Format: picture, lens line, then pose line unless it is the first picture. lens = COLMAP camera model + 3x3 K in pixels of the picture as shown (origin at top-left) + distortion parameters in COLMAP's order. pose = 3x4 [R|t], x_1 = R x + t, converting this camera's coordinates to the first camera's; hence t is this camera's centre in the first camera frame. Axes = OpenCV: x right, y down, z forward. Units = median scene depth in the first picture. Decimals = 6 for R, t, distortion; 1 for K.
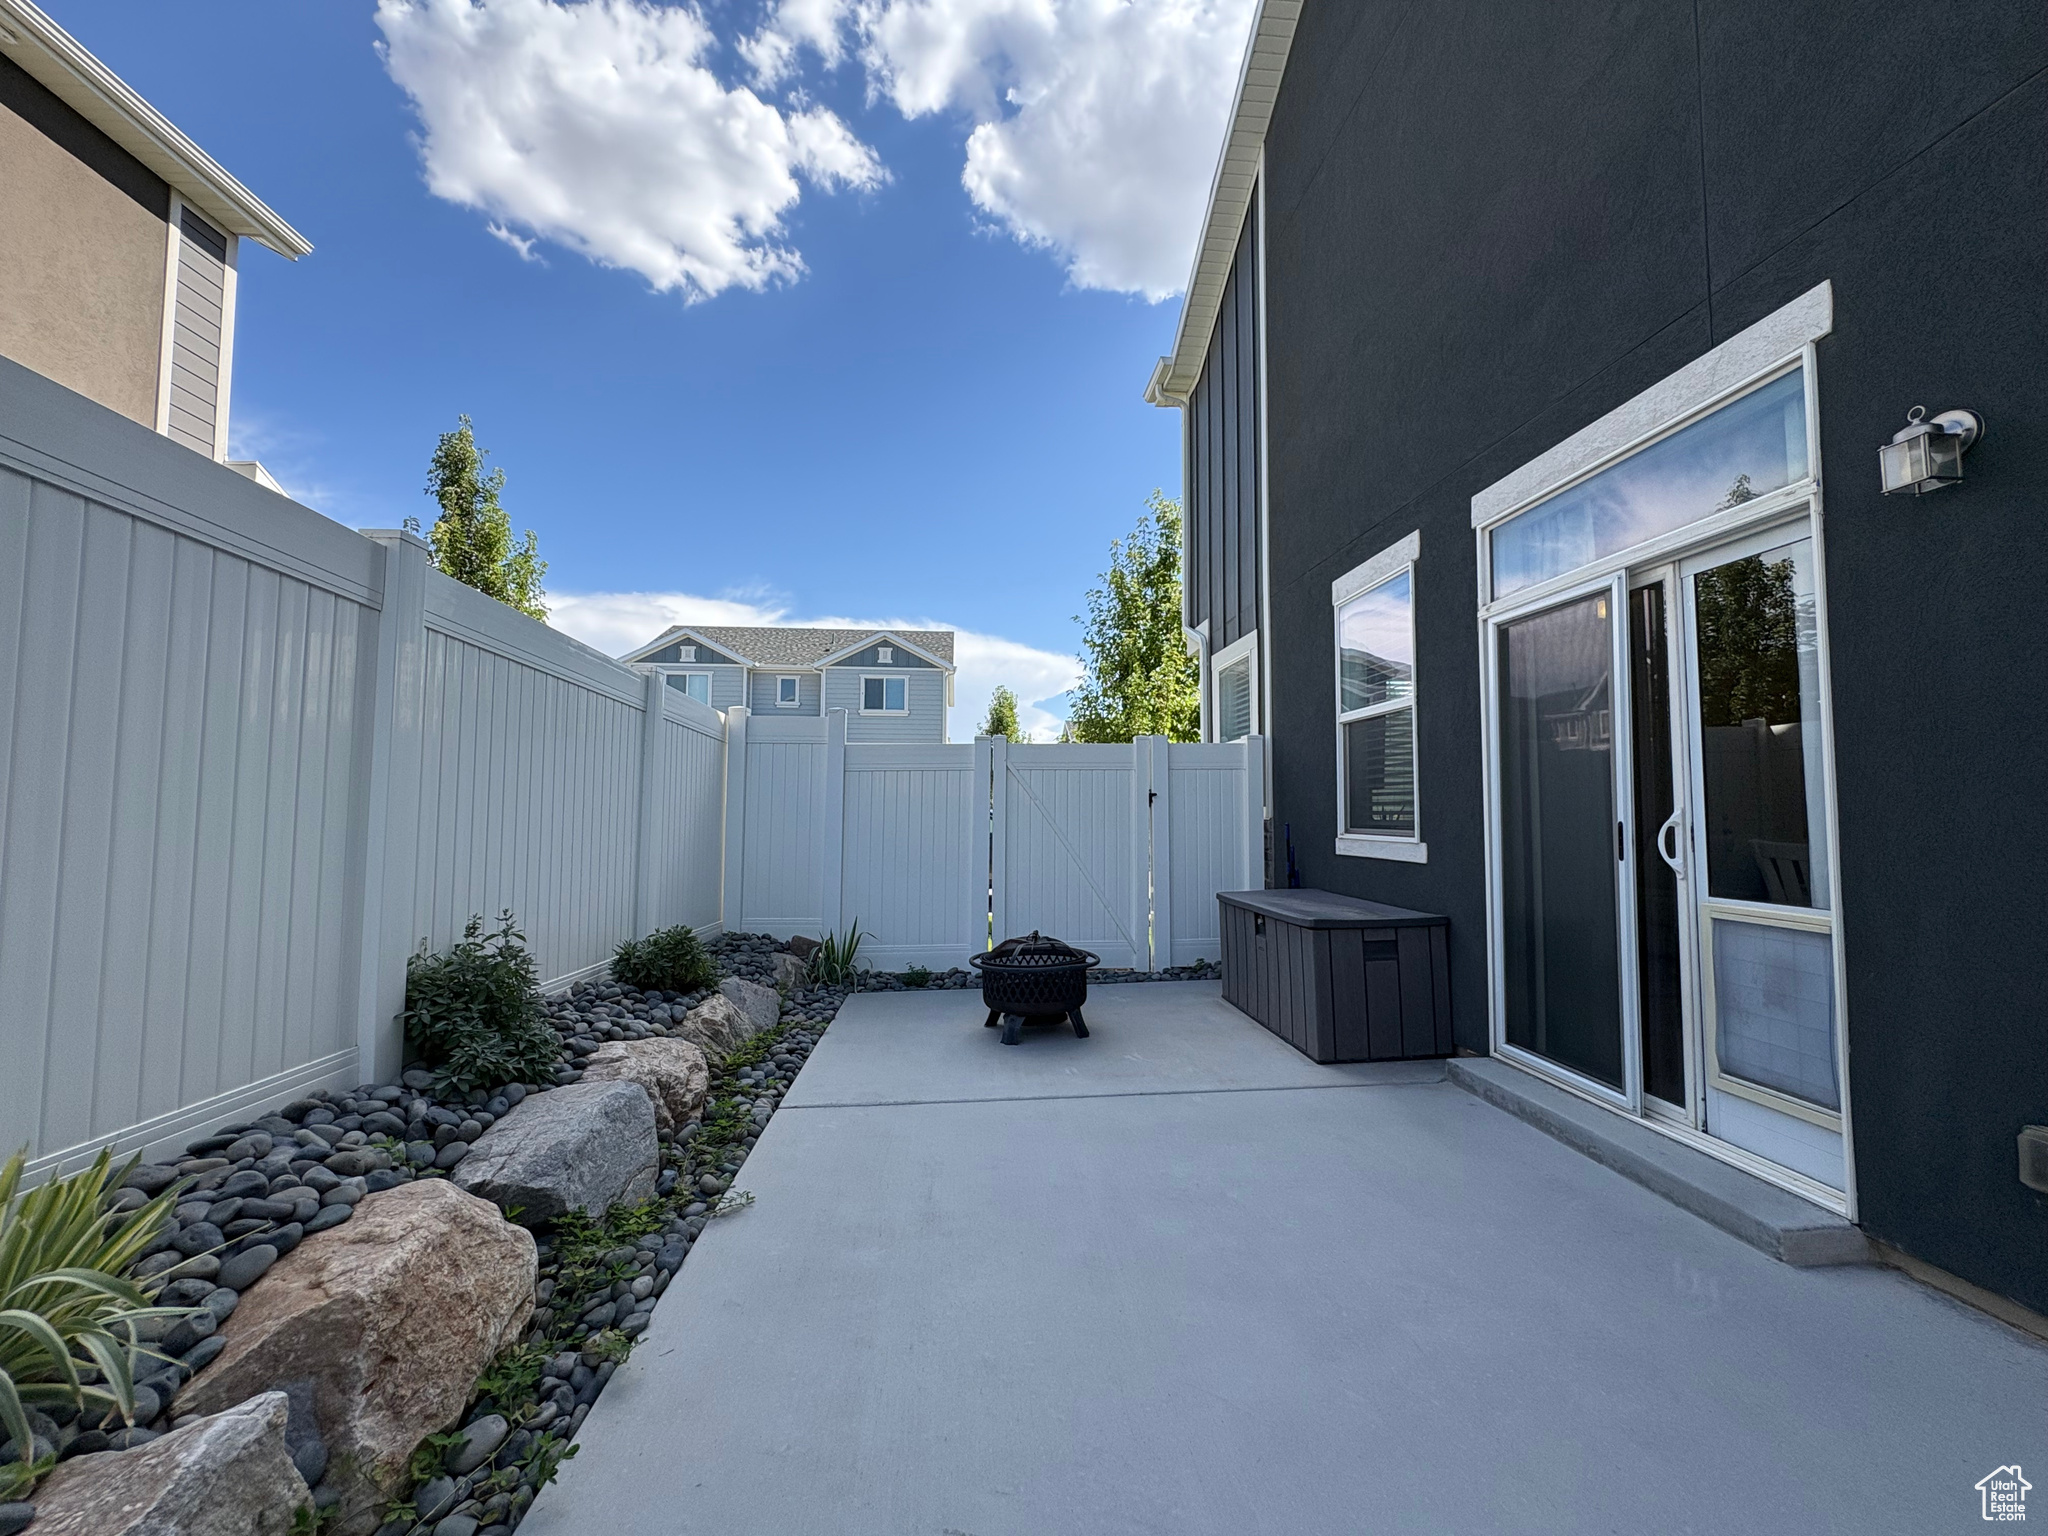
lens RADIAL K [[819.5, 0, 1022.8], [0, 819.5, 771.6], [0, 0, 1]] dist [-0.000527, 0.000721]
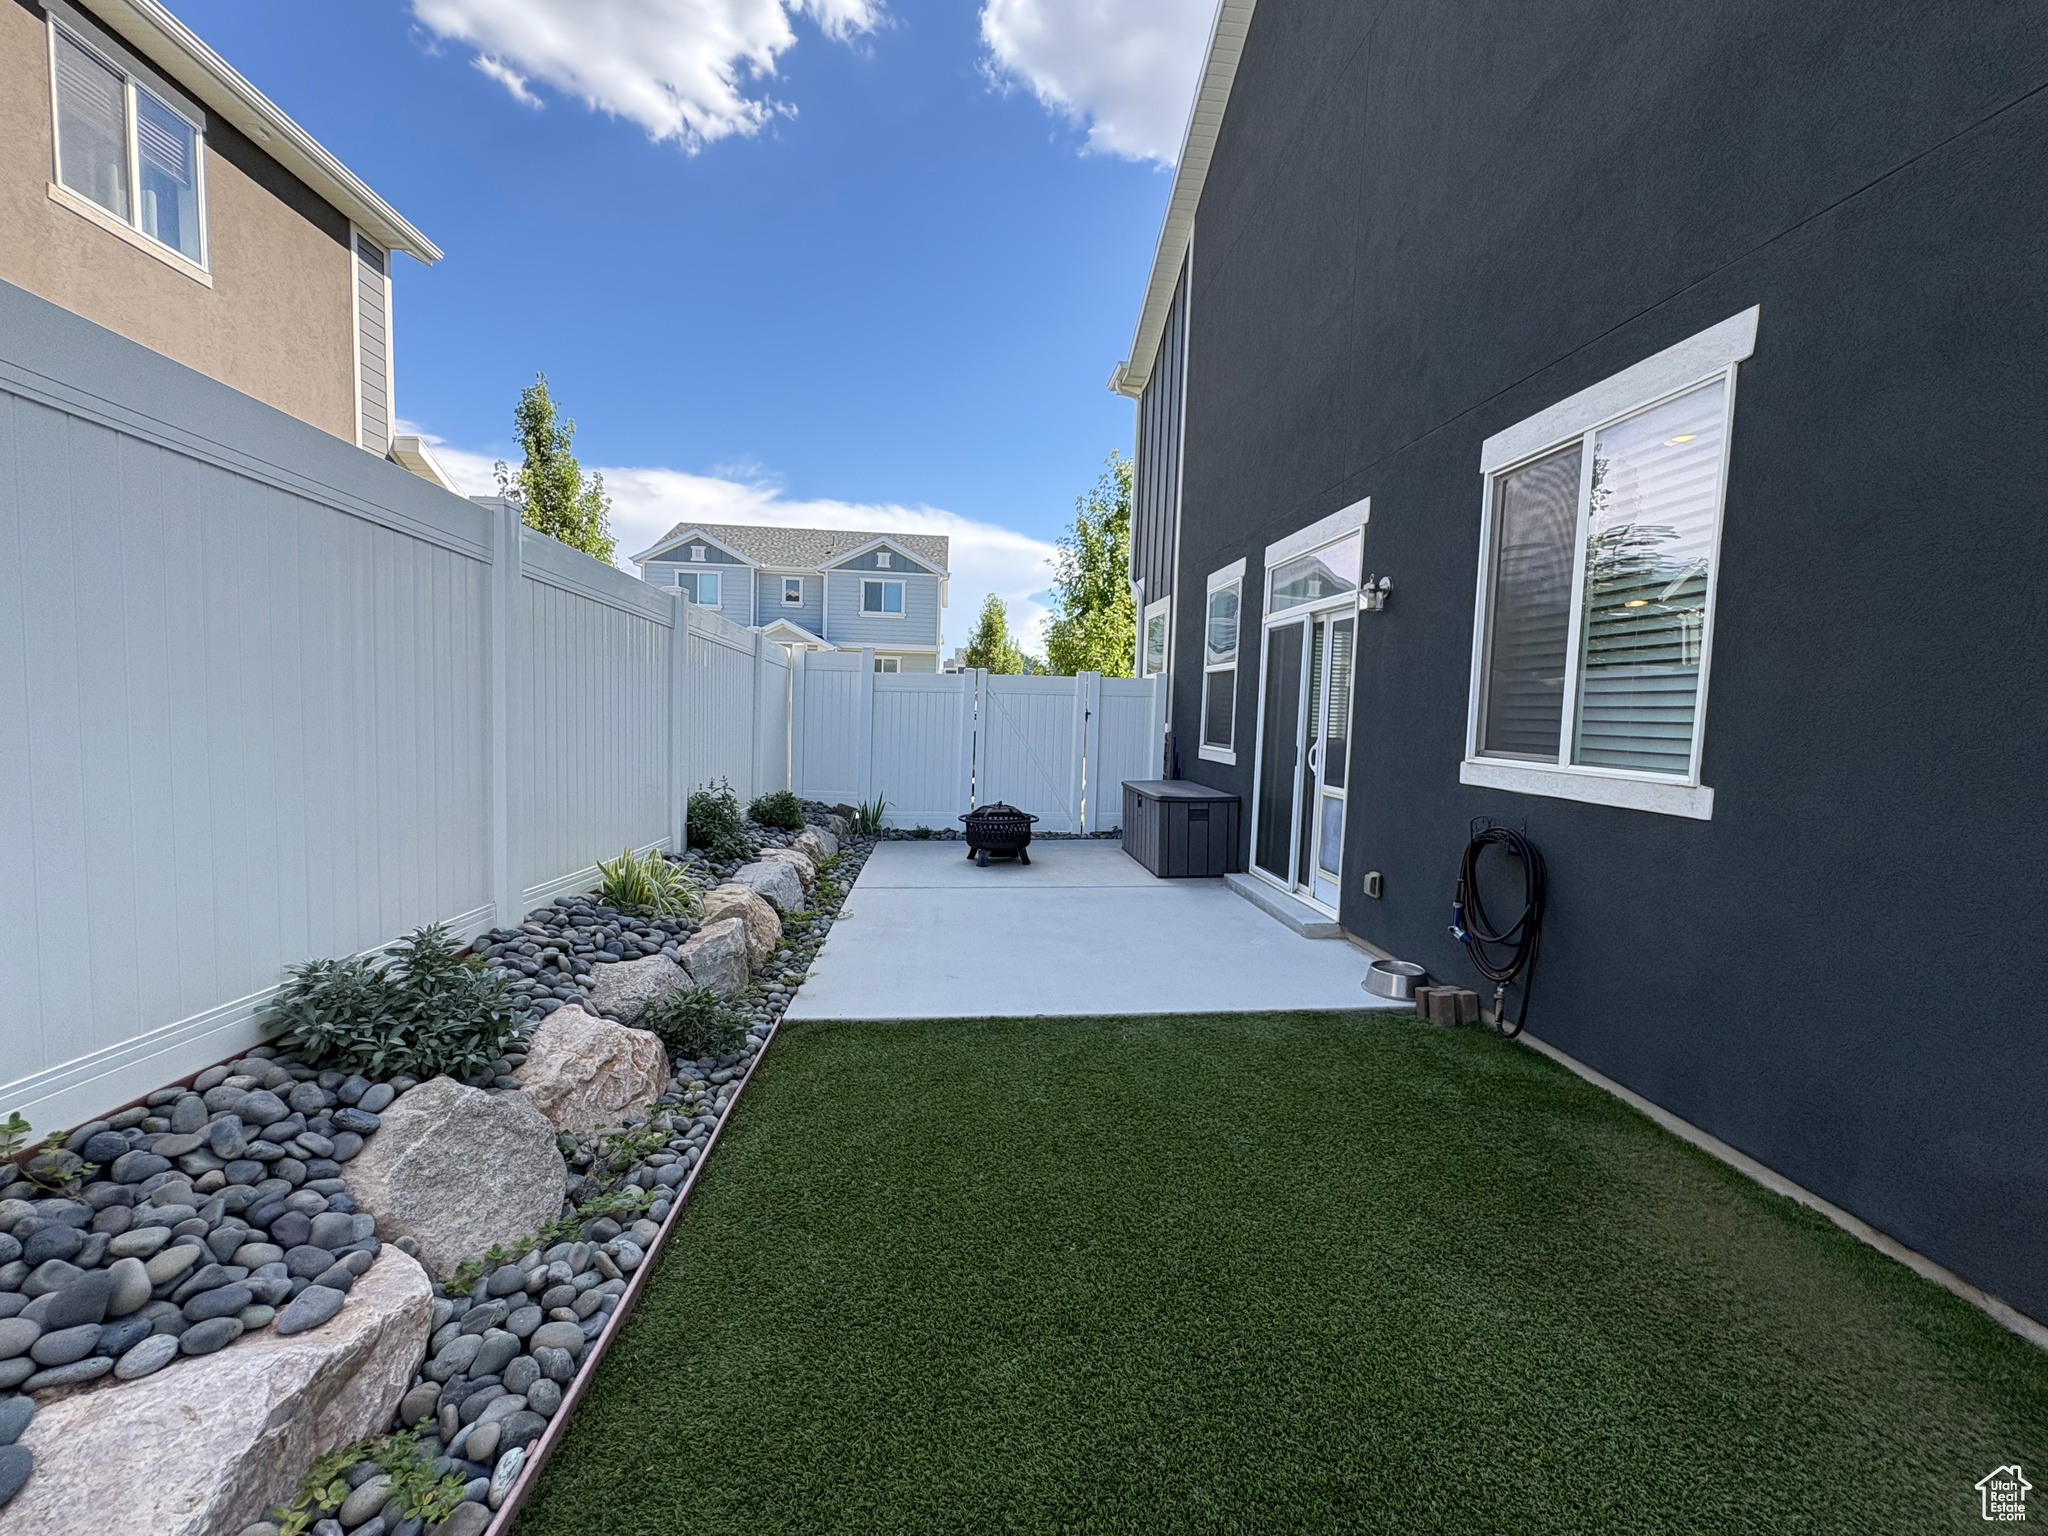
lens RADIAL K [[819.5, 0, 1020.4], [0, 819.5, 769.6], [0, 0, 1]] dist [-0.000527, 0.000721]
pose [[0.999595, 0.026523, 0.010273, 0.025944], [-0.027607, 0.991631, 0.126119, -0.047402], [-0.006842, -0.126352, 0.991962, -0.395746]]
